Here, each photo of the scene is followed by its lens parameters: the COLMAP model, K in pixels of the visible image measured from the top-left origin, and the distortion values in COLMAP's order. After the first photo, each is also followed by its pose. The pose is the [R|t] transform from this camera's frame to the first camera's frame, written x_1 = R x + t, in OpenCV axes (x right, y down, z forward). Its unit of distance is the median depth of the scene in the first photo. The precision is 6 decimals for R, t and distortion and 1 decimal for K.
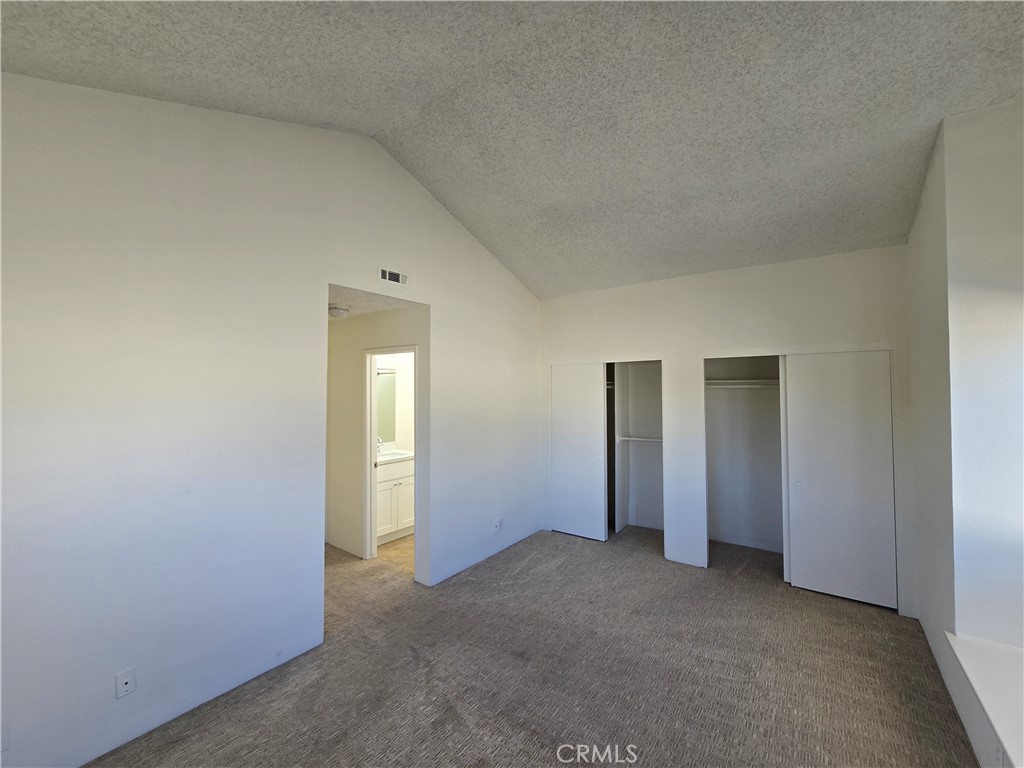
lens RADIAL K [[416.4, 0, 509.4], [0, 416.4, 375.5], [0, 0, 1]] dist [-0.000759, 0.000007]
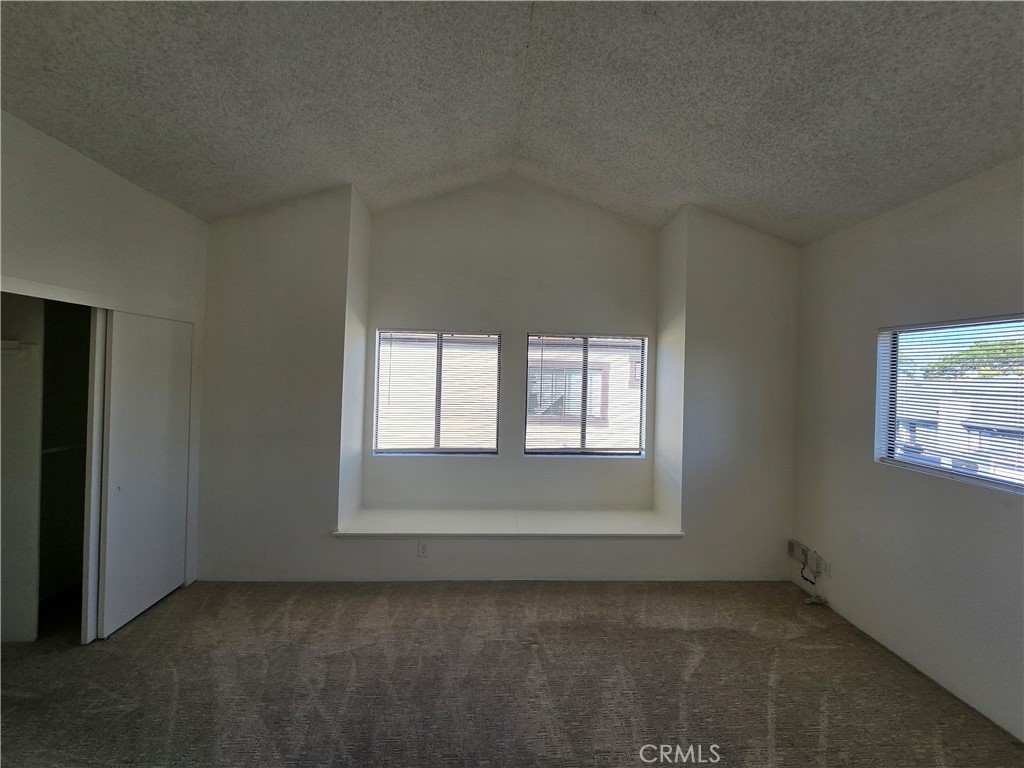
lens RADIAL K [[416.4, 0, 509.4], [0, 416.4, 375.5], [0, 0, 1]] dist [-0.000759, 0.000007]
pose [[-0.635811, -0.013950, 0.771718, -0.364983], [-0.049875, 0.998490, -0.023042, 0.051950], [-0.770231, -0.053140, -0.635547, 1.164648]]
